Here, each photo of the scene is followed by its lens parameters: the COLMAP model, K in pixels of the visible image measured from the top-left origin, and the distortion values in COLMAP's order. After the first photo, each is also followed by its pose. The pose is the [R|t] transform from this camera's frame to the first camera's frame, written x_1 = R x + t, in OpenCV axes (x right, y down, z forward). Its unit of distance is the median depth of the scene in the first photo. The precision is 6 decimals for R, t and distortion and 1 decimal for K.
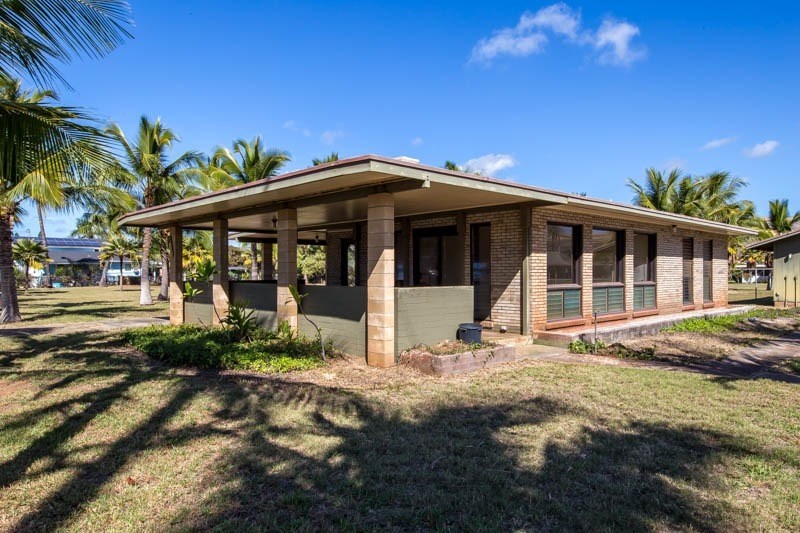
lens RADIAL K [[528.6, 0, 395.6], [0, 528.6, 265.7], [0, 0, 1]] dist [-0.018251, 0.013393]
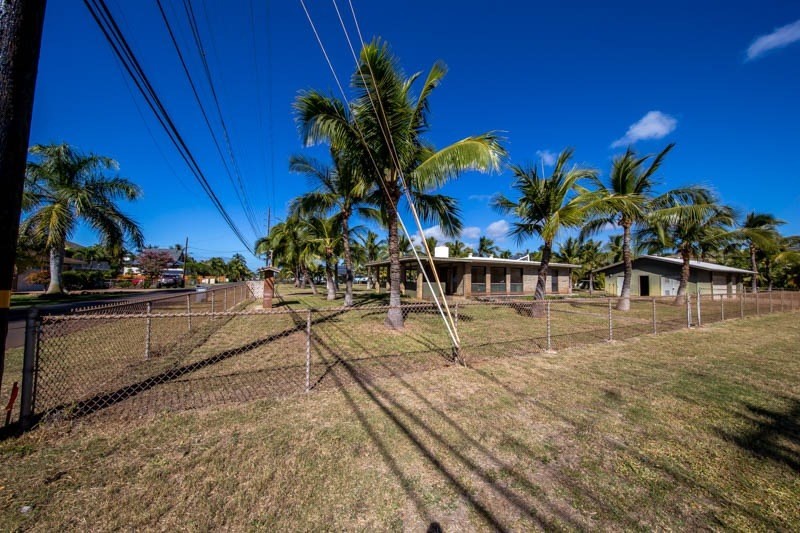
lens RADIAL K [[258.8, 0, 403.4], [0, 258.8, 266.6], [0, 0, 1]] dist [-0.000499, -0.000024]
pose [[0.955100, -0.003273, -0.296266, 0.270294], [-0.009137, 0.999138, -0.040493, -0.001137], [0.296143, 0.041382, 0.954247, -0.620632]]
